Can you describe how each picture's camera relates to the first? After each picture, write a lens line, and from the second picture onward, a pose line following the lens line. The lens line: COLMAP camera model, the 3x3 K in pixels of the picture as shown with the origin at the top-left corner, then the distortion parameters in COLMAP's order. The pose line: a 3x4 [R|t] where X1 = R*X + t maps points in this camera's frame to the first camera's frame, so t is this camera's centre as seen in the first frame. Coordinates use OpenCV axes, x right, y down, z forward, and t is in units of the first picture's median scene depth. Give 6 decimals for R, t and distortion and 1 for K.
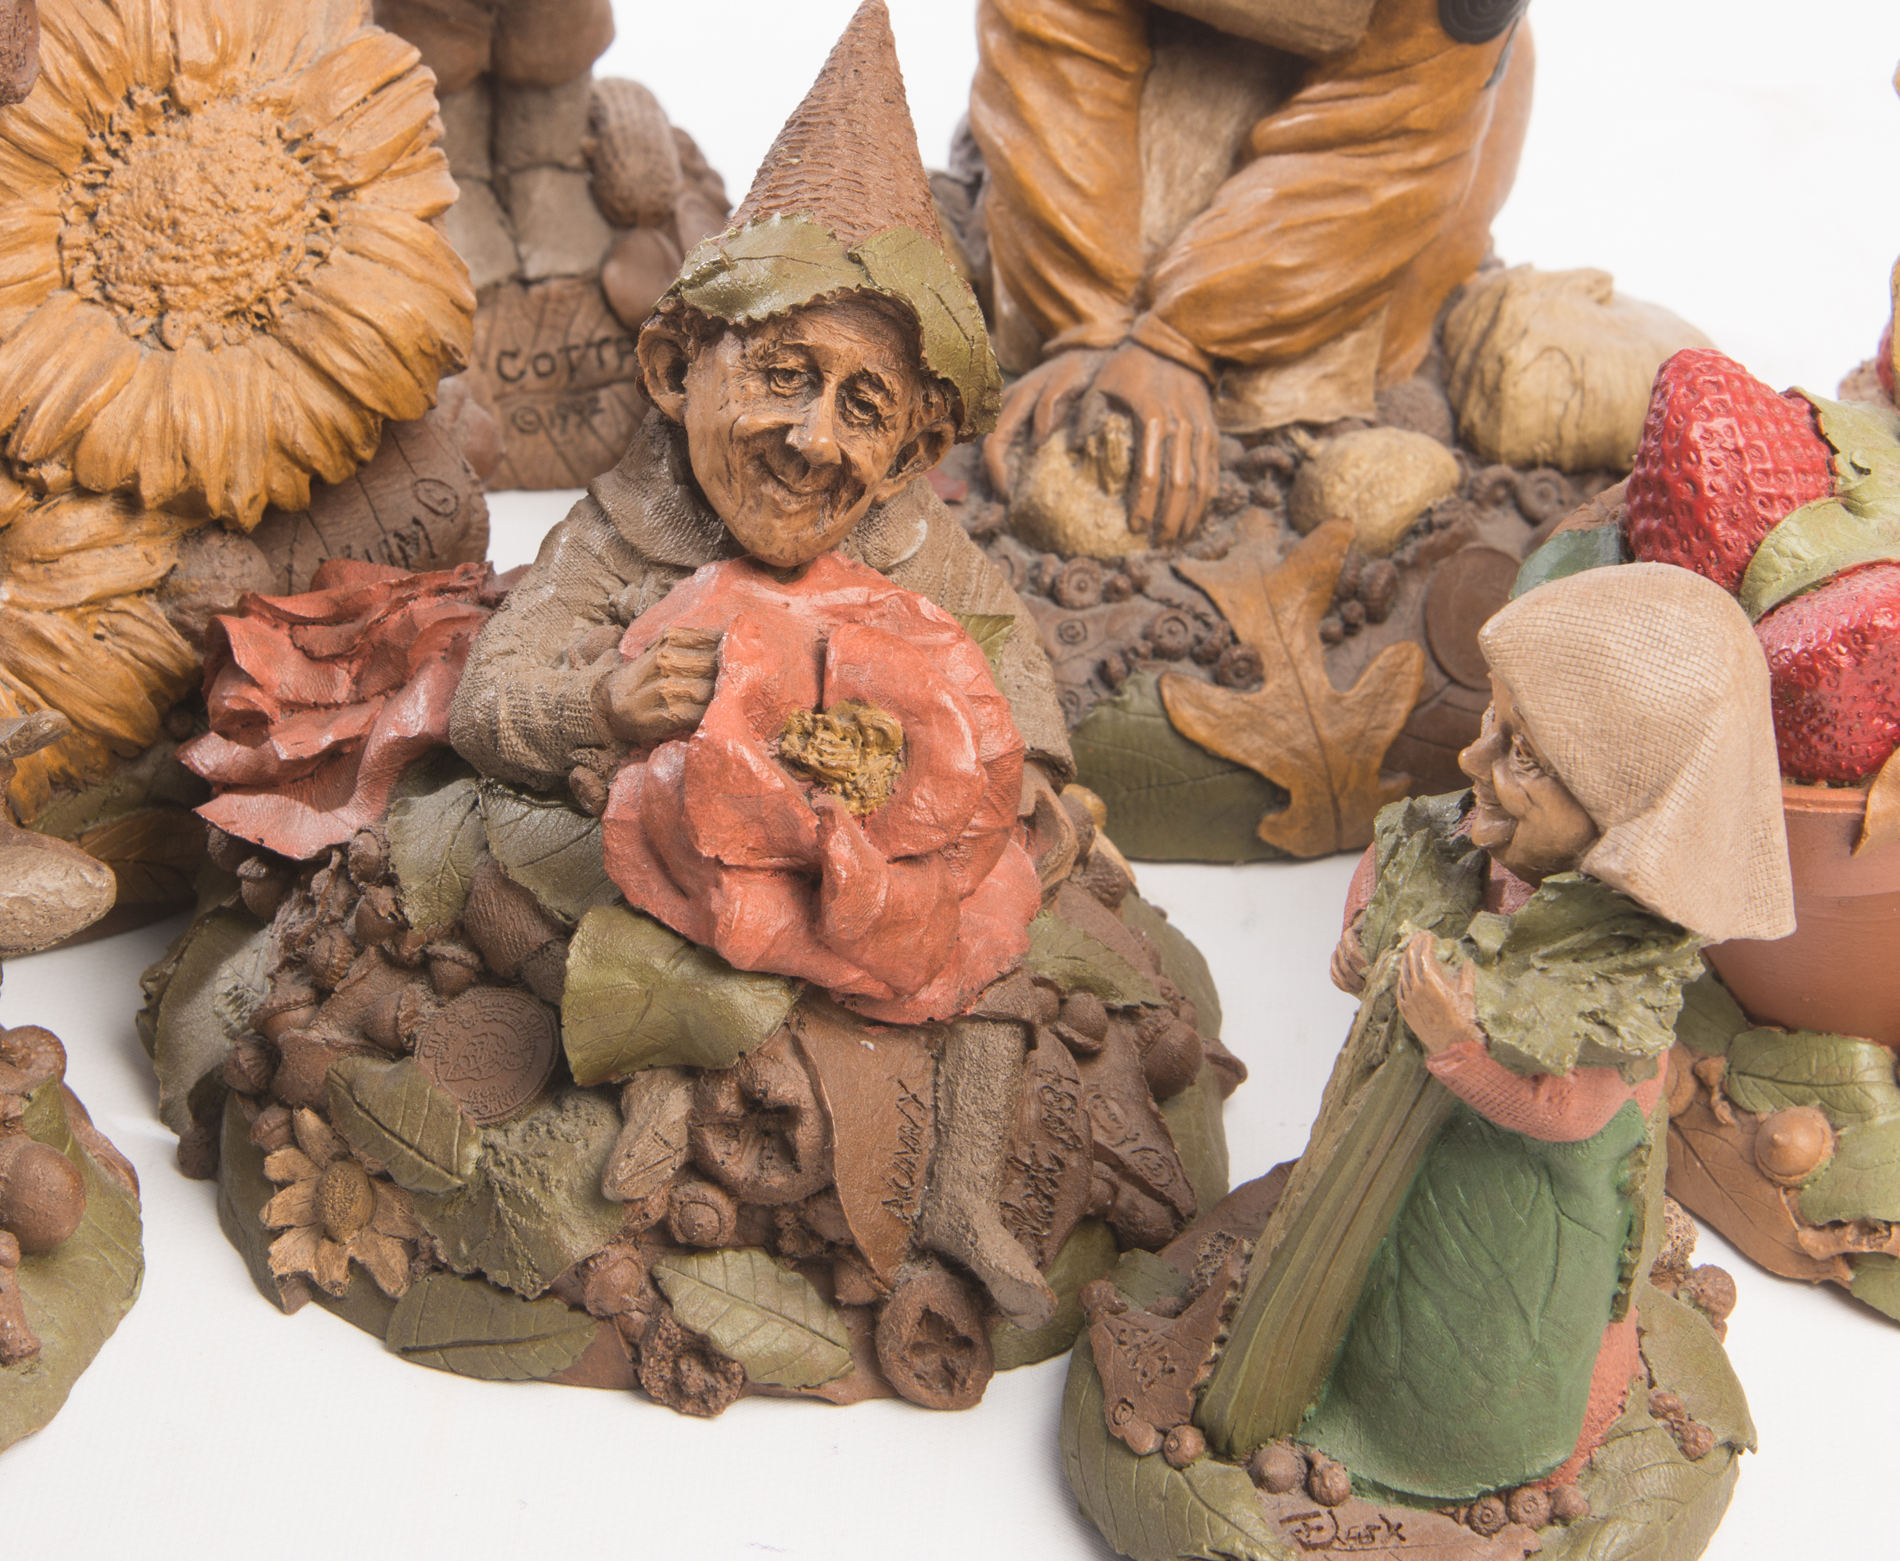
lens RADIAL K [[6560.2, 0, 881.5], [0, 6560.2, 574.6], [0, 0, 1]] dist [0.174286, 0.000000]
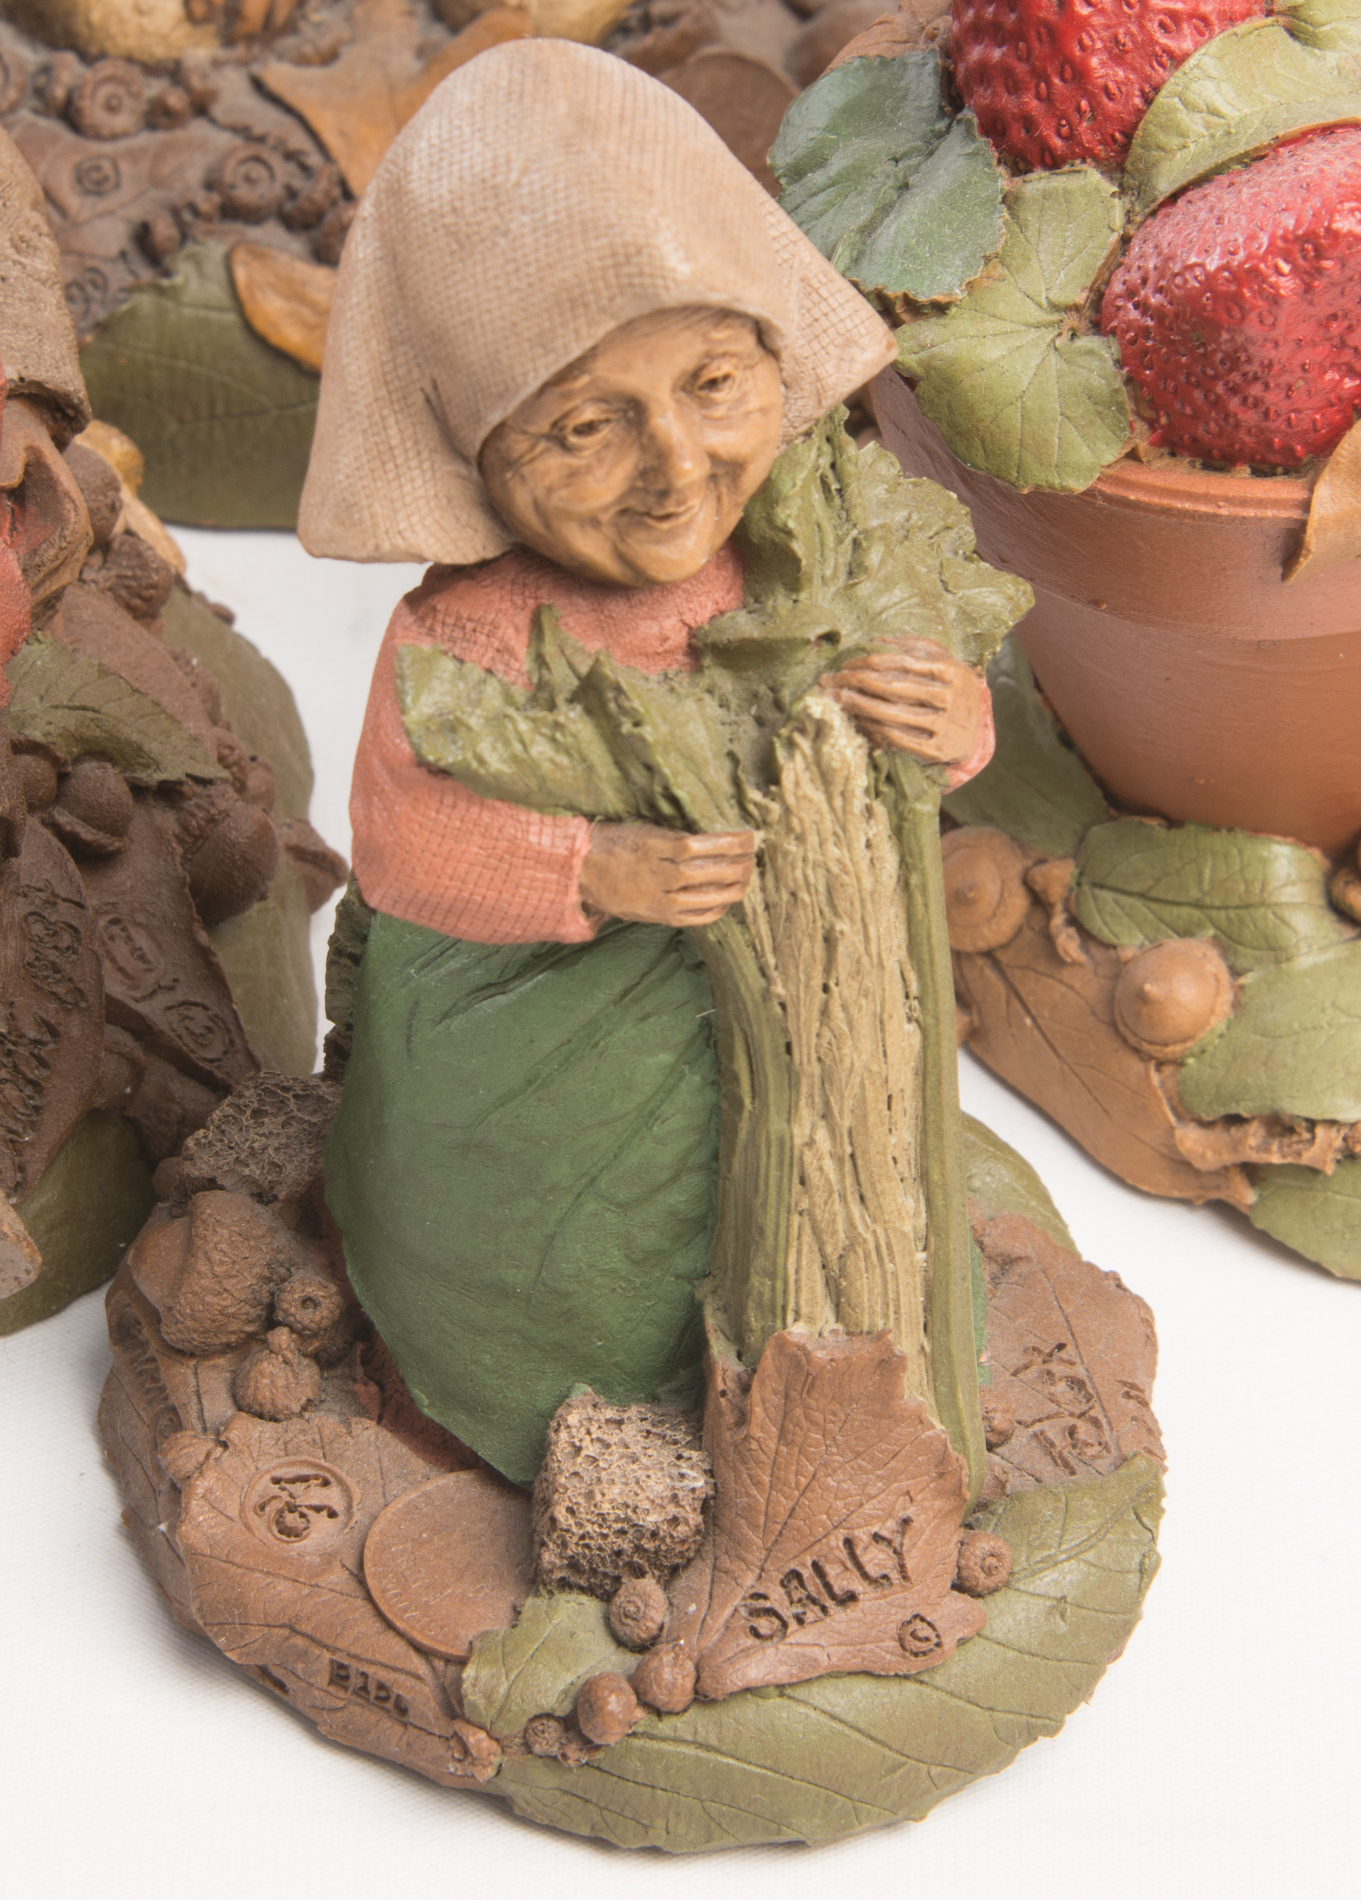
lens RADIAL K [[8017.1, 0, 678.2], [0, 8017.1, 944.6], [0, 0, 1]] dist [0.151247, 0.000000]
pose [[0.995965, 0.011192, 0.089039, 0.017622], [-0.022655, 0.991412, 0.128799, -0.021076], [-0.086833, -0.130296, 0.987665, 0.212705]]
